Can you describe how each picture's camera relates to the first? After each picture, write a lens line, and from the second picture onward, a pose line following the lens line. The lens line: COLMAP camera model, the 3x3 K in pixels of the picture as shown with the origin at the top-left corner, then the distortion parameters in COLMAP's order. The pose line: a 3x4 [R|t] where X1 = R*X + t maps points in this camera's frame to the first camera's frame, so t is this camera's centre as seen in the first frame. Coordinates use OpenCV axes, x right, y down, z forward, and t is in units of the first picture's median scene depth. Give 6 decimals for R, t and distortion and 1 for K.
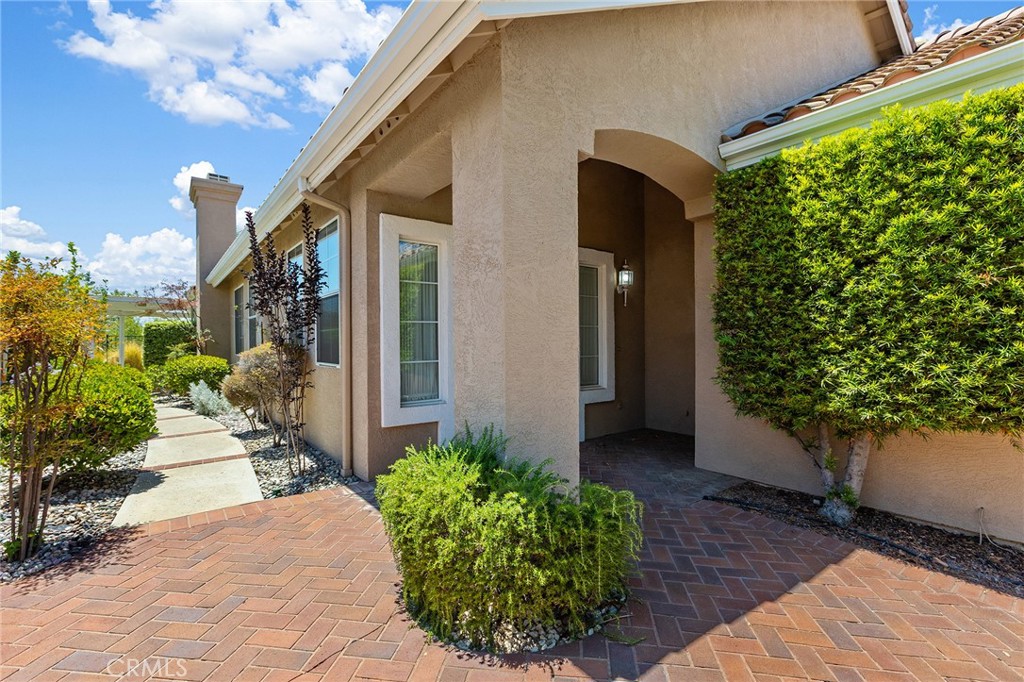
lens RADIAL K [[462.1, 0, 519.2], [0, 462.1, 337.0], [0, 0, 1]] dist [0.002455, 0.000799]
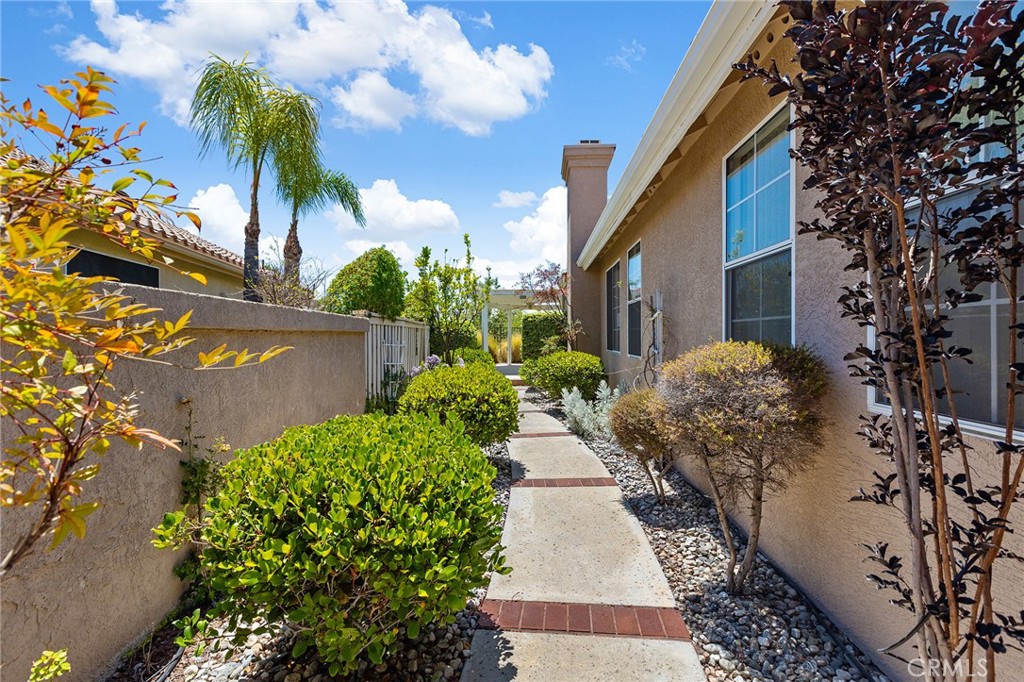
lens RADIAL K [[462.1, 0, 519.2], [0, 462.1, 337.0], [0, 0, 1]] dist [0.002455, 0.000799]
pose [[0.761469, 0.014170, -0.648047, -0.203631], [-0.003712, 0.999840, 0.017501, 0.000378], [0.648191, -0.010921, 0.761400, 0.279874]]
